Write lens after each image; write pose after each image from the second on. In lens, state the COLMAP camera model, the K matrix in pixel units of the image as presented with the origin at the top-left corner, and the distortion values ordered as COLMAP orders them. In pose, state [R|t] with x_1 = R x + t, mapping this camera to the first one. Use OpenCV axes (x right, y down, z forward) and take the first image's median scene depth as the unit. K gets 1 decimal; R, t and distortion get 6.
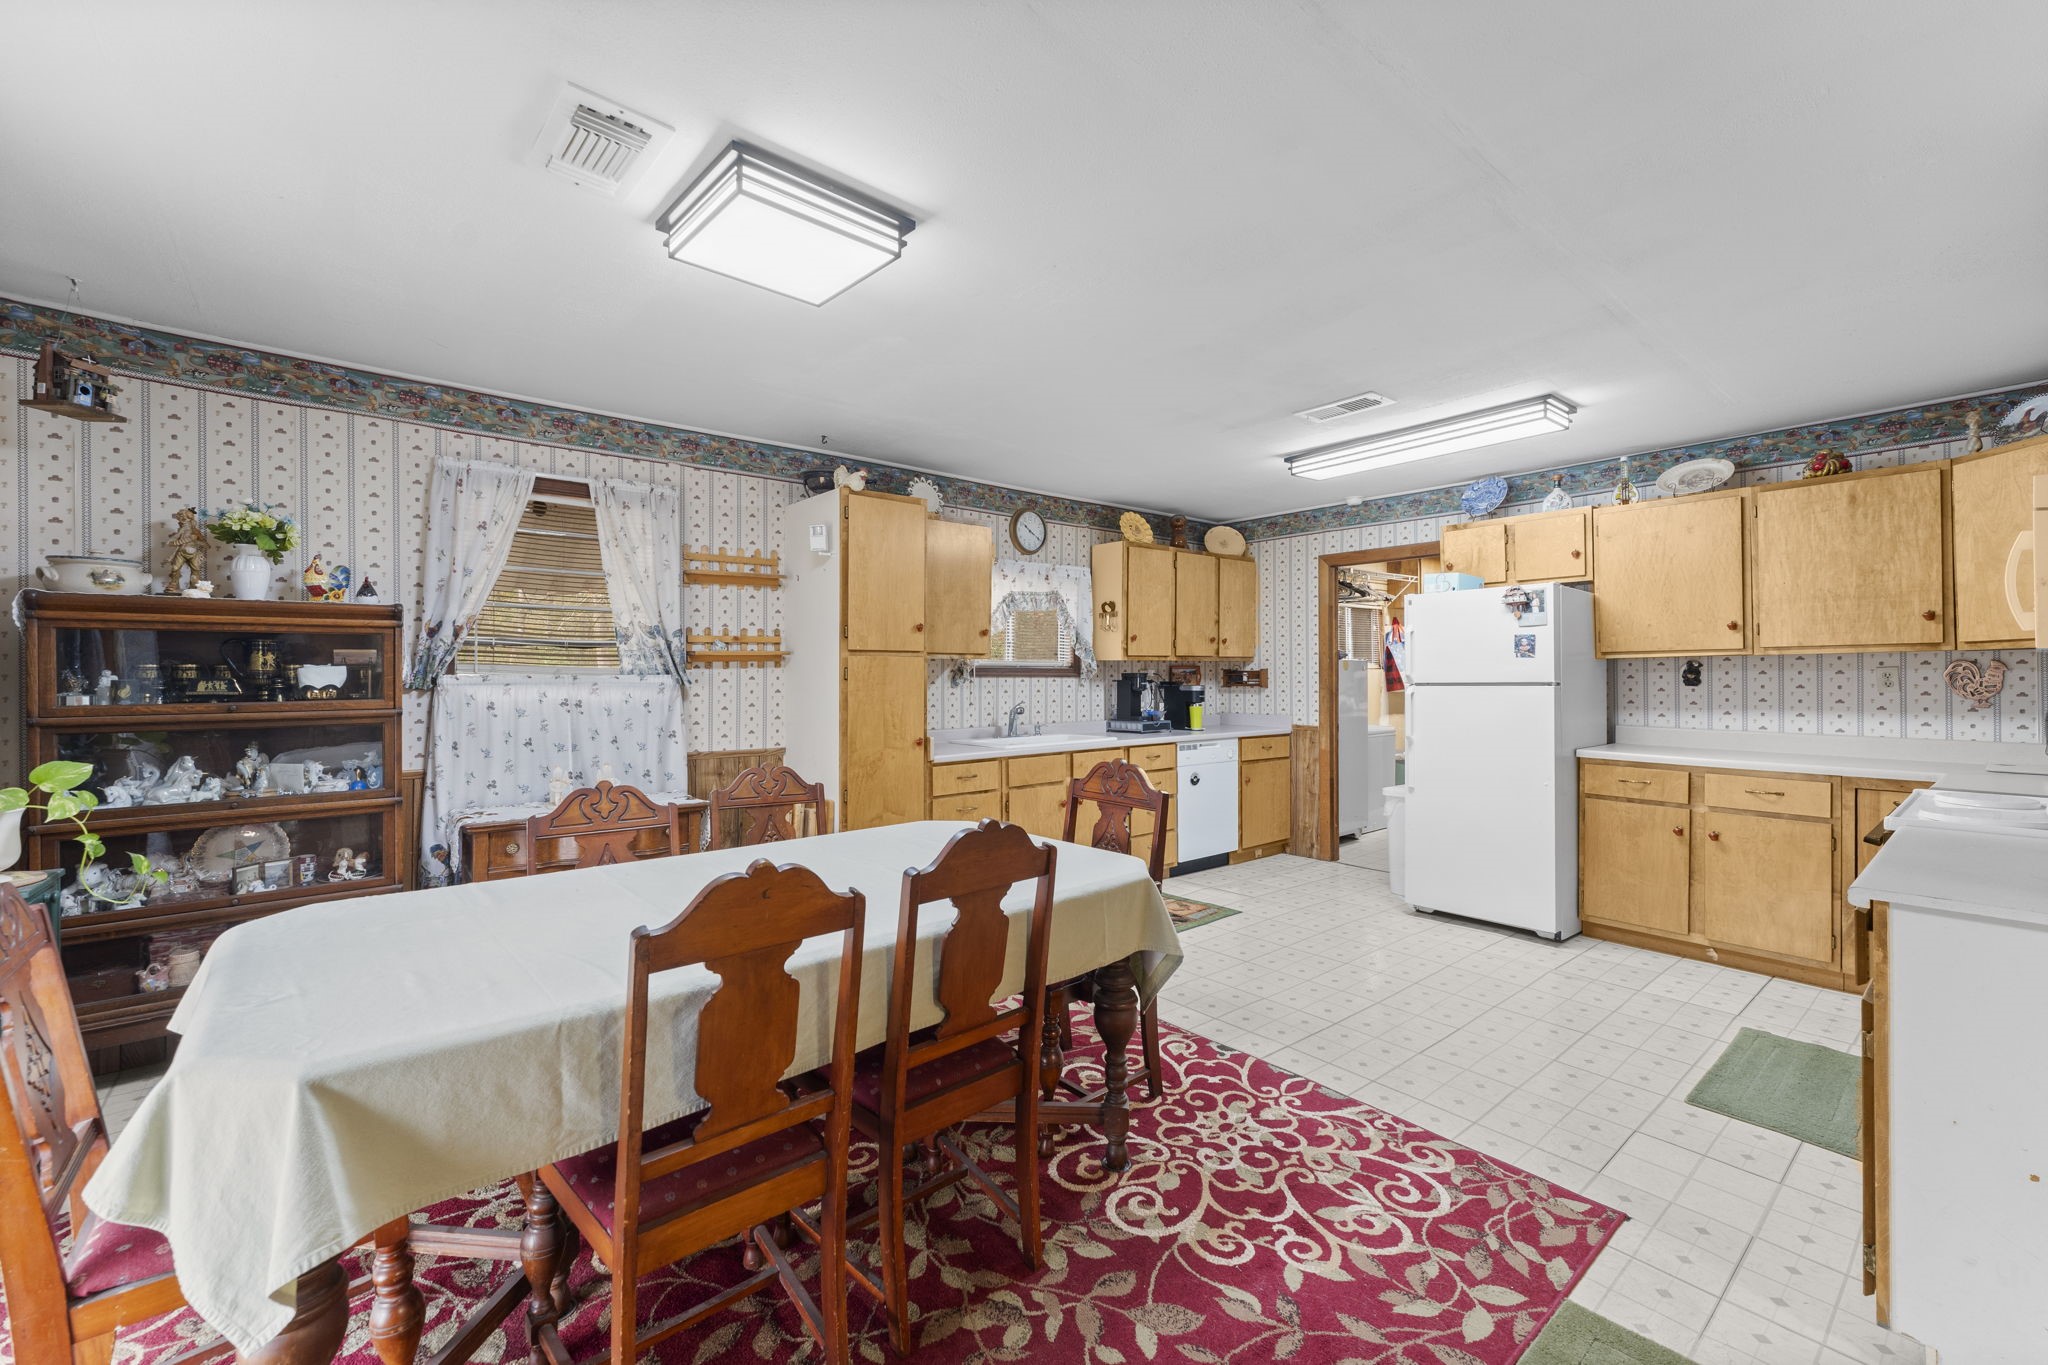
lens RADIAL K [[813.8, 0, 1026.2], [0, 813.8, 671.5], [0, 0, 1]] dist [0.000287, 0.000198]
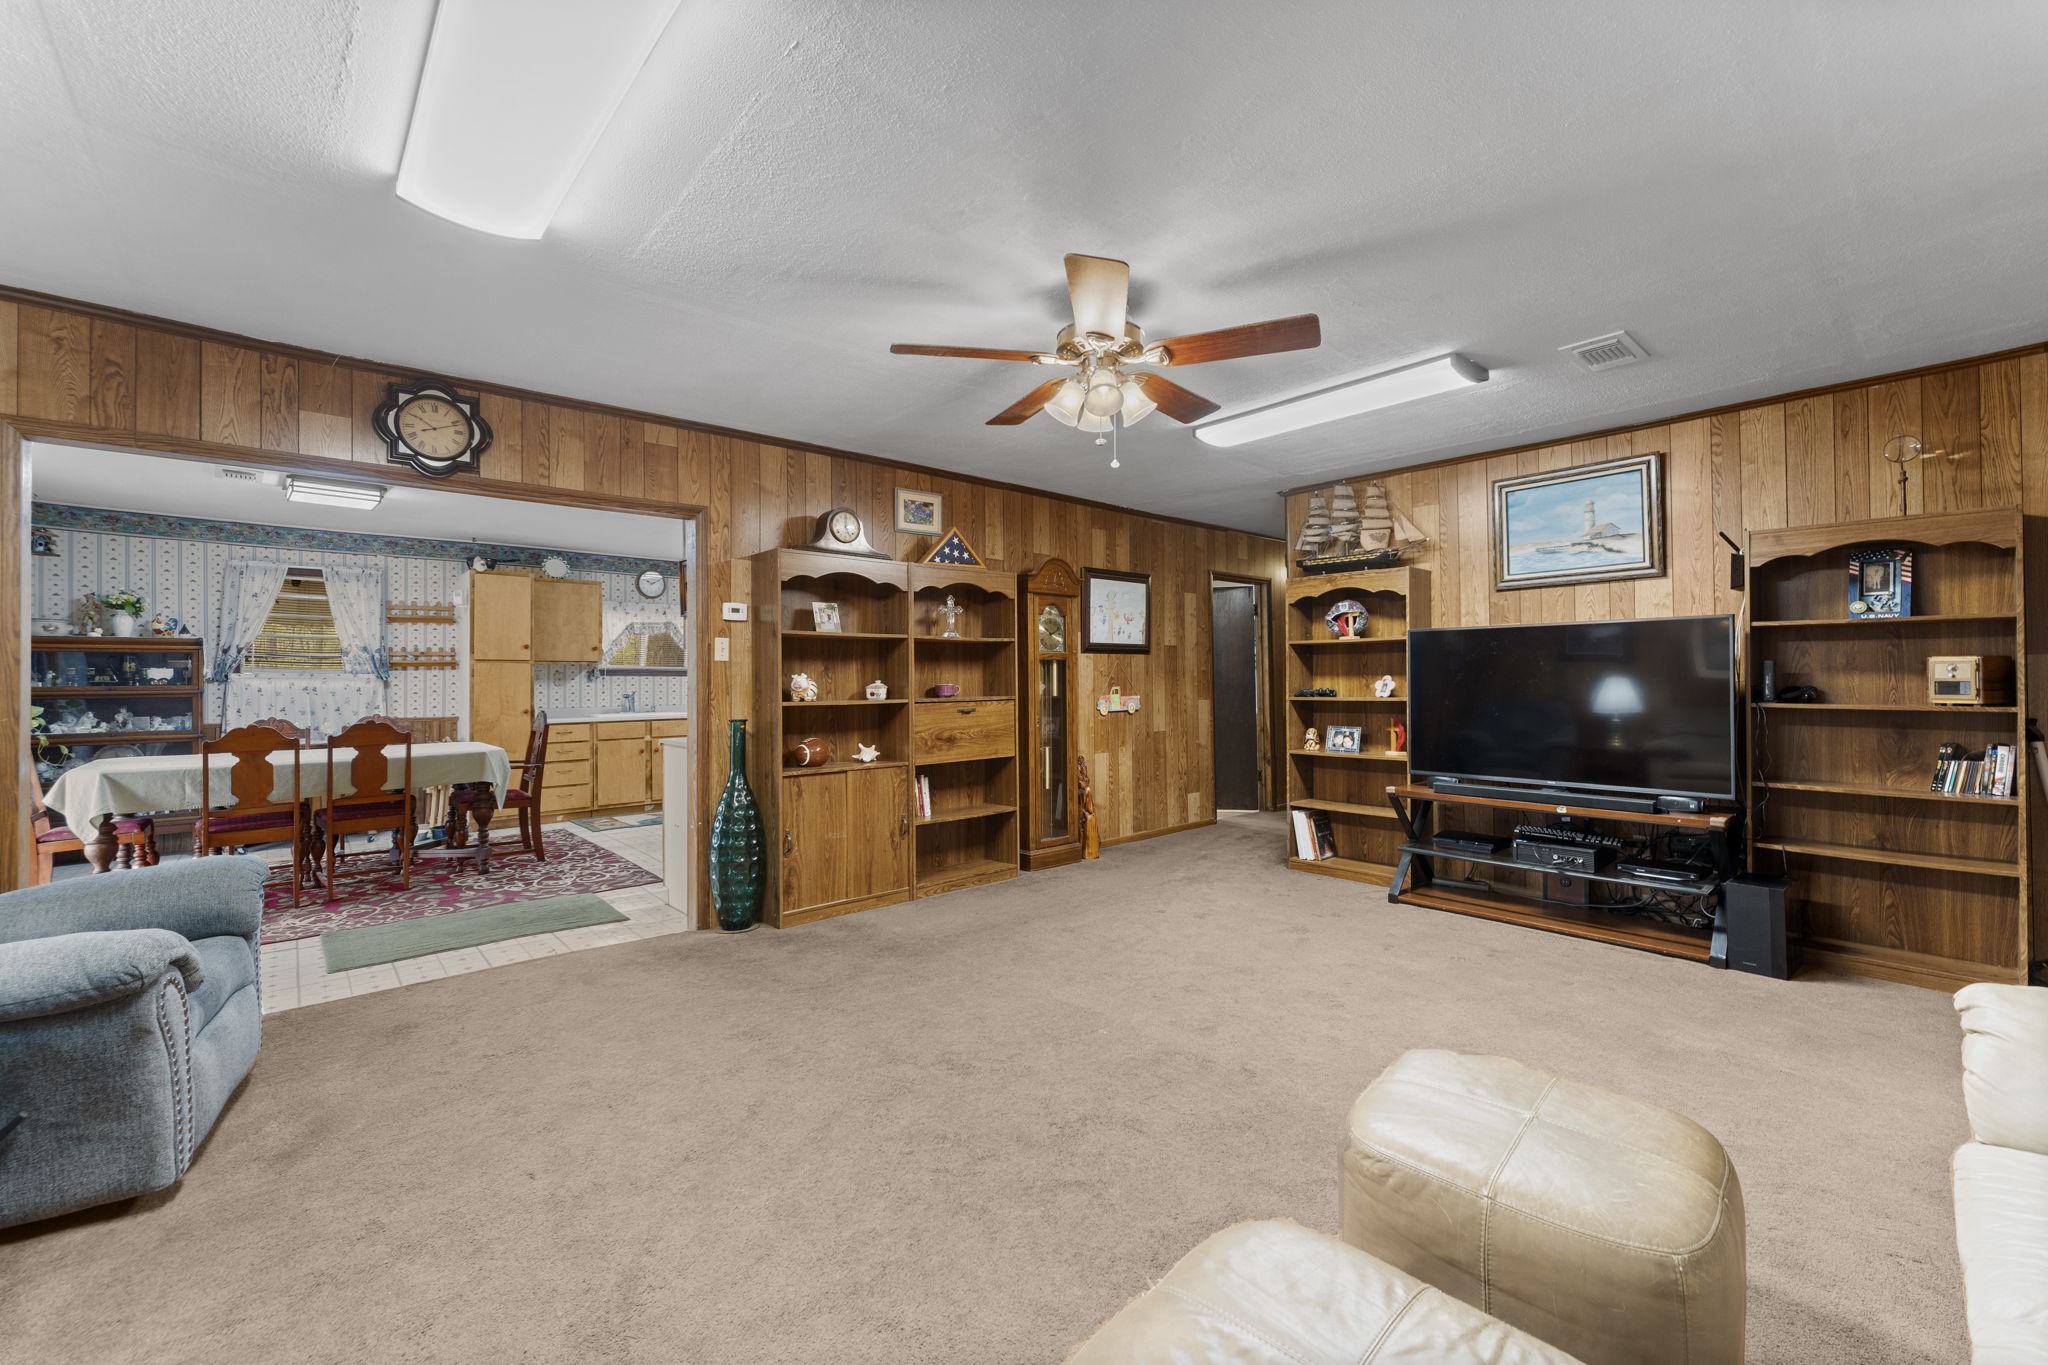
lens RADIAL K [[839.0, 0, 1056.5], [0, 839.0, 673.3], [0, 0, 1]] dist [-0.000235, 0.000151]
pose [[0.999620, -0.003985, 0.027279, 1.180097], [0.004171, 0.999968, -0.006774, 0.025389], [-0.027251, 0.006885, 0.999605, -1.035903]]
